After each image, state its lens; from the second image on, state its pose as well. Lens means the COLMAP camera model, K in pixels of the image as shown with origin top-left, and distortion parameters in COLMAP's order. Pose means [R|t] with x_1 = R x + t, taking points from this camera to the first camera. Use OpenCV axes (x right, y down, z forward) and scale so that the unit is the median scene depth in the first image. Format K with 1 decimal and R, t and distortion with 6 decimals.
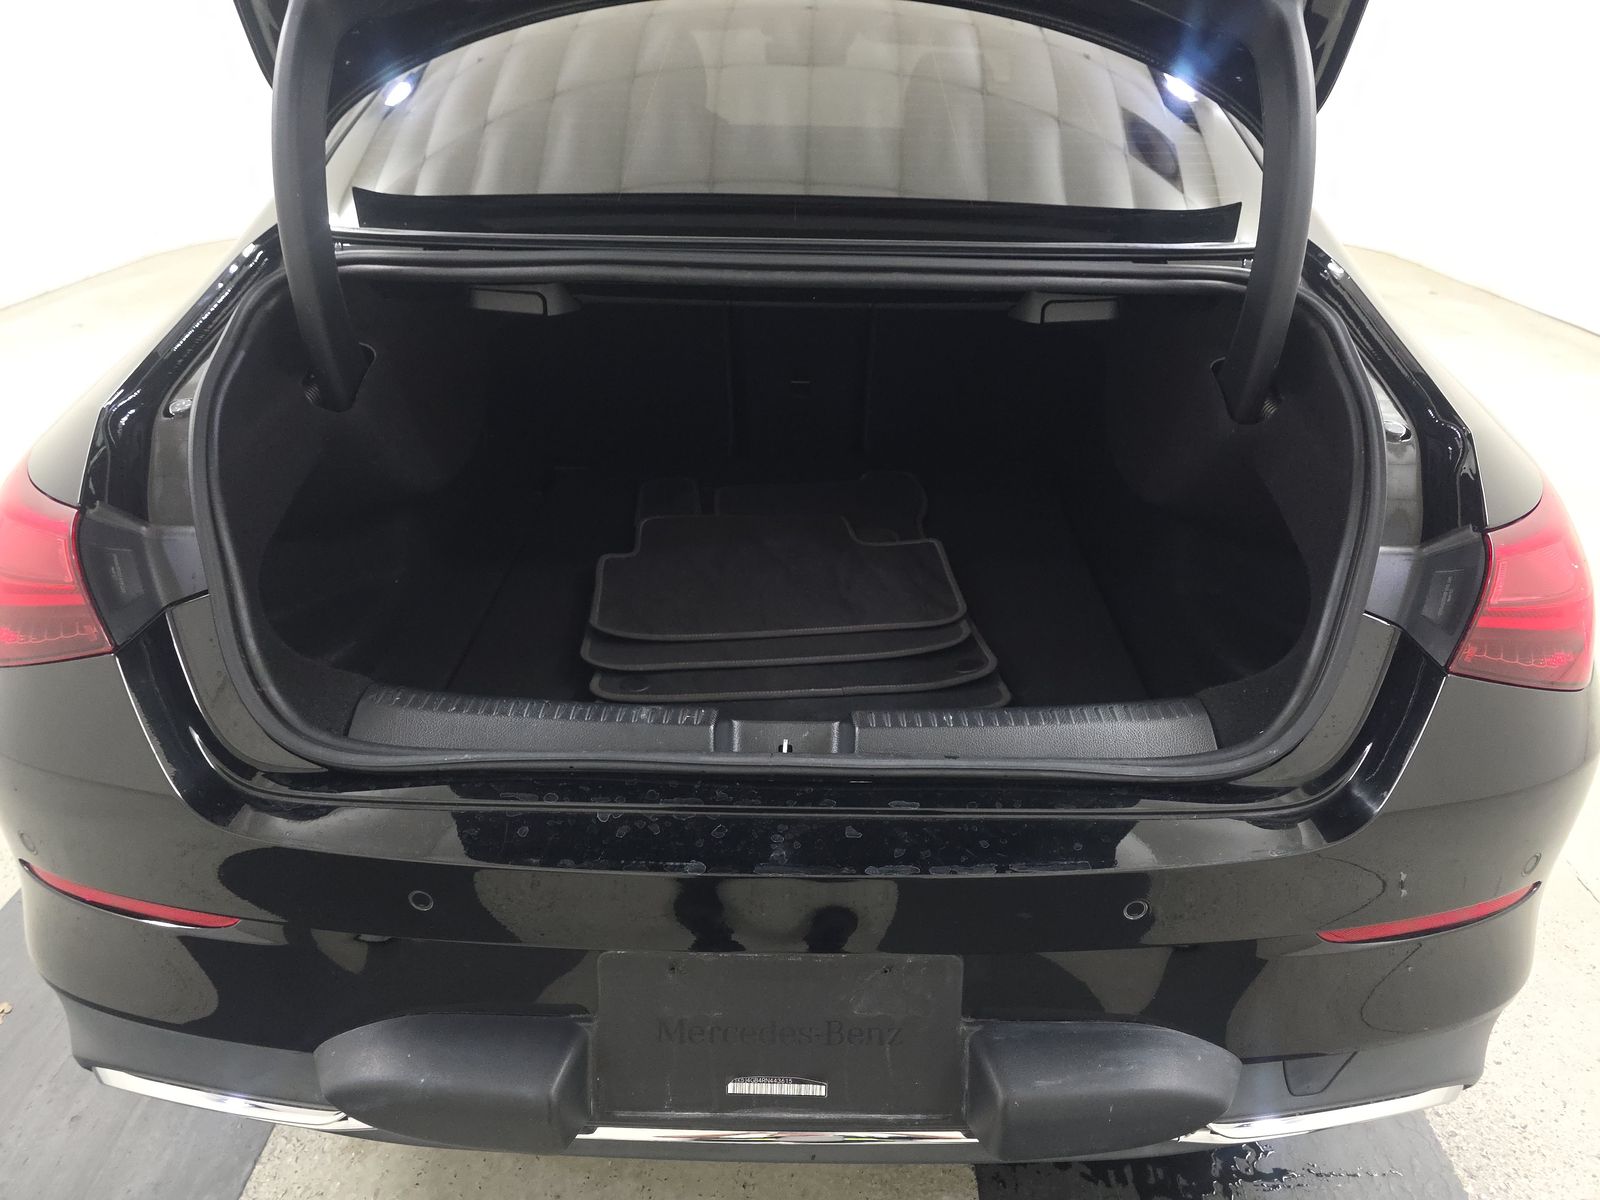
lens RADIAL K [[1077.8, 0, 811.2], [0, 1077.8, 594.6], [0, 0, 1]] dist [0.030663, -0.015761]
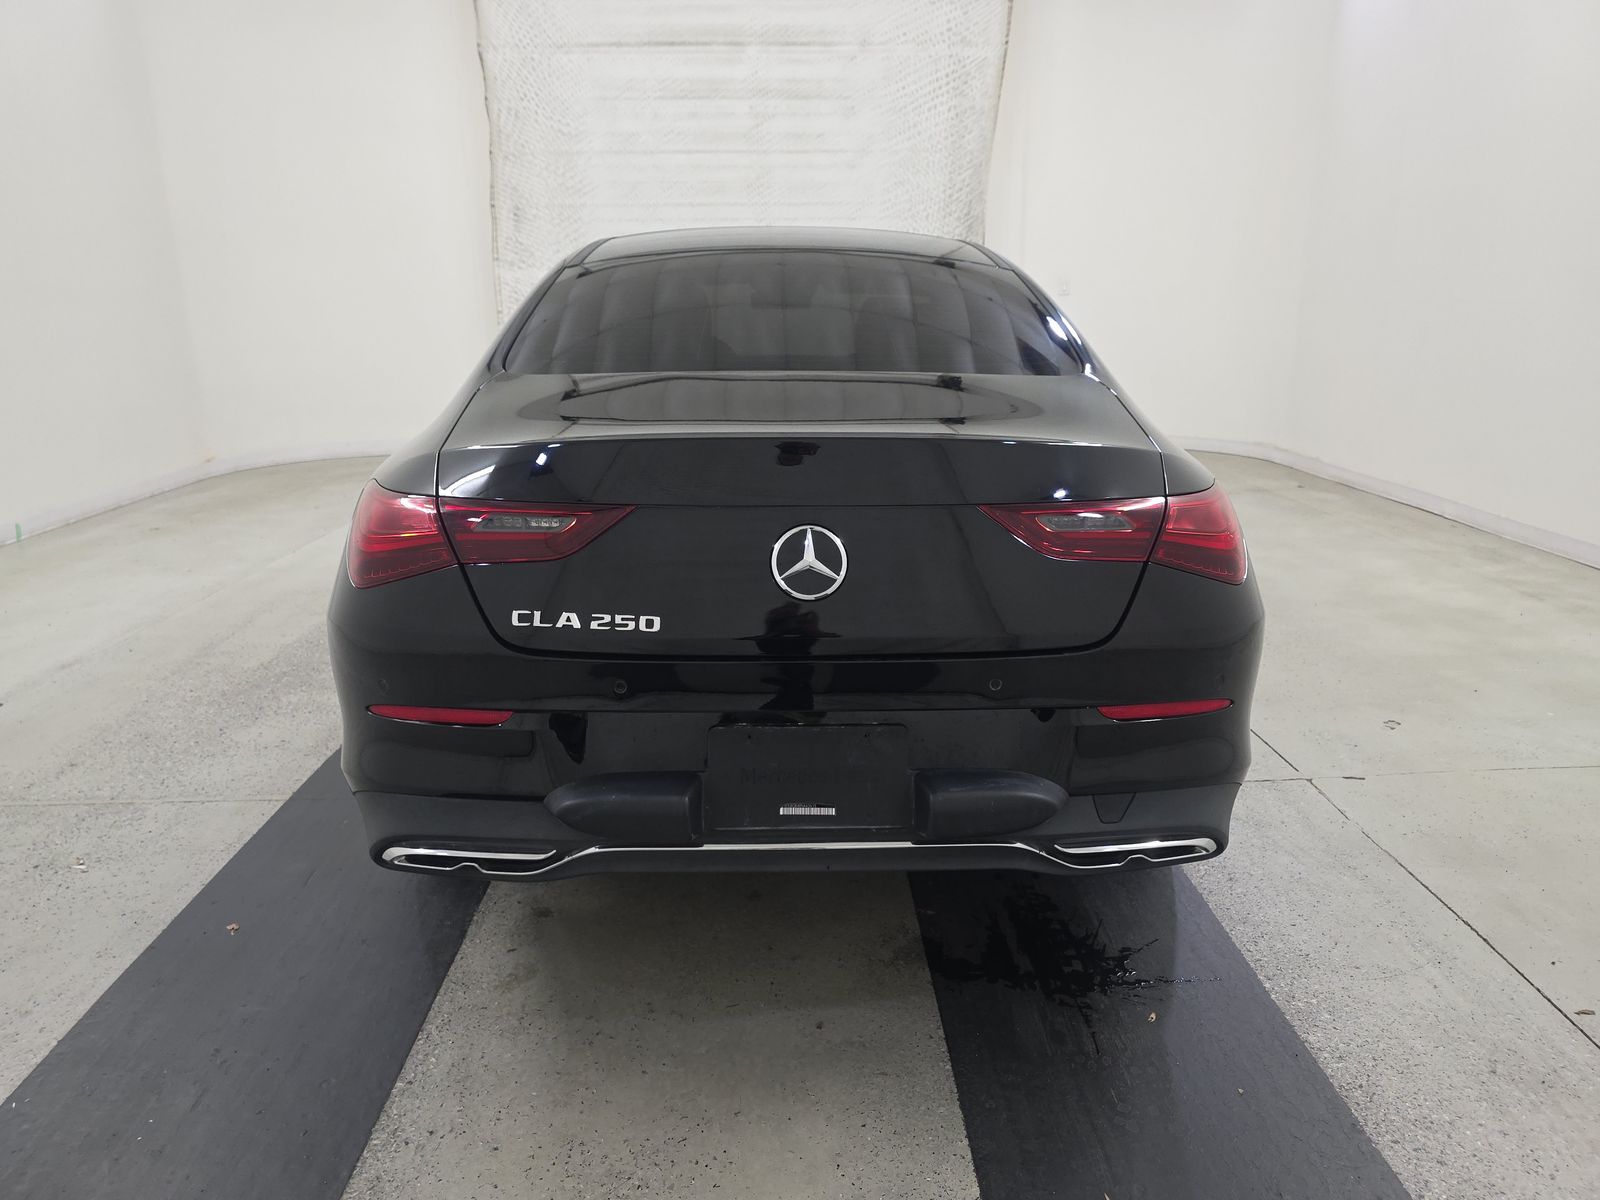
lens RADIAL K [[1077.8, 0, 798.8], [0, 1077.8, 597.6], [0, 0, 1]] dist [0.030663, -0.015761]
pose [[0.999480, -0.020232, 0.025117, -0.052632], [0.024985, 0.978175, -0.206275, 0.301407], [-0.020396, 0.206795, 0.978172, -0.501875]]
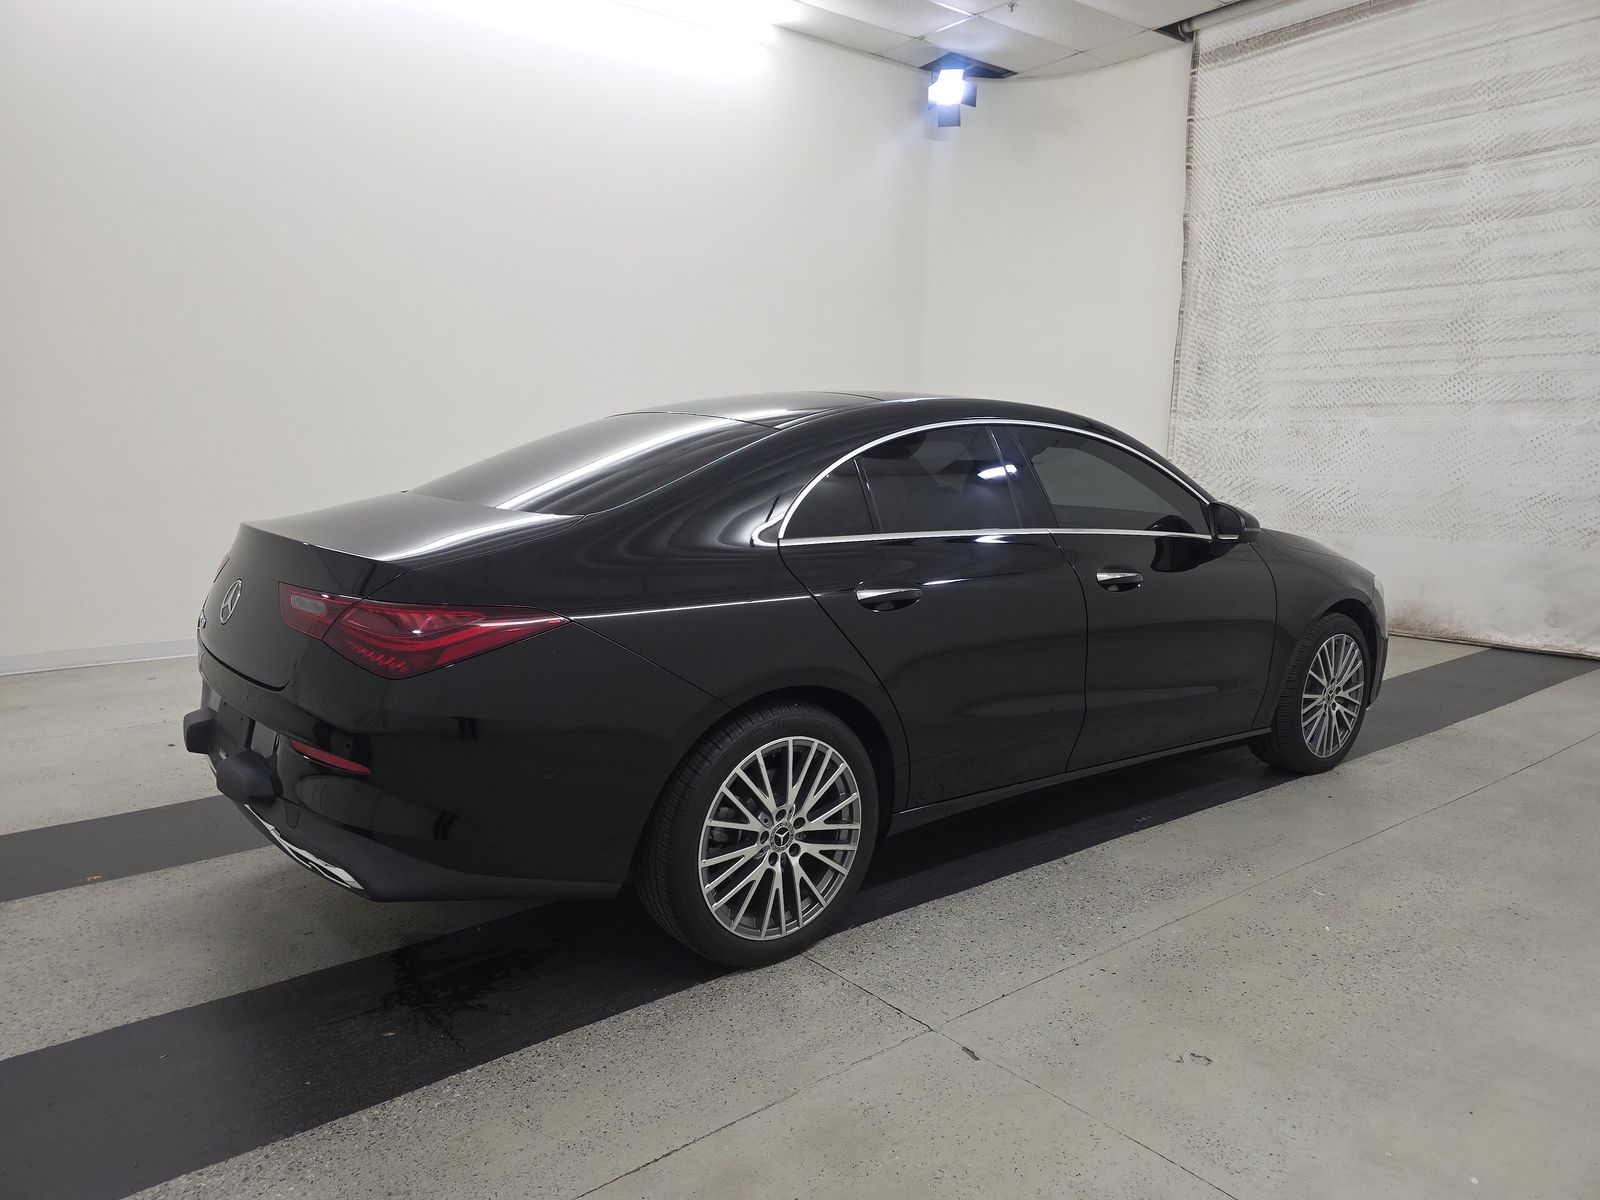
lens RADIAL K [[1077.8, 0, 789.5], [0, 1077.8, 603.5], [0, 0, 1]] dist [0.030663, -0.015761]
pose [[0.616541, 0.116341, -0.778680, 1.932747], [-0.367971, 0.916937, -0.154353, -0.010151], [0.696042, 0.381696, 0.608139, 0.089125]]
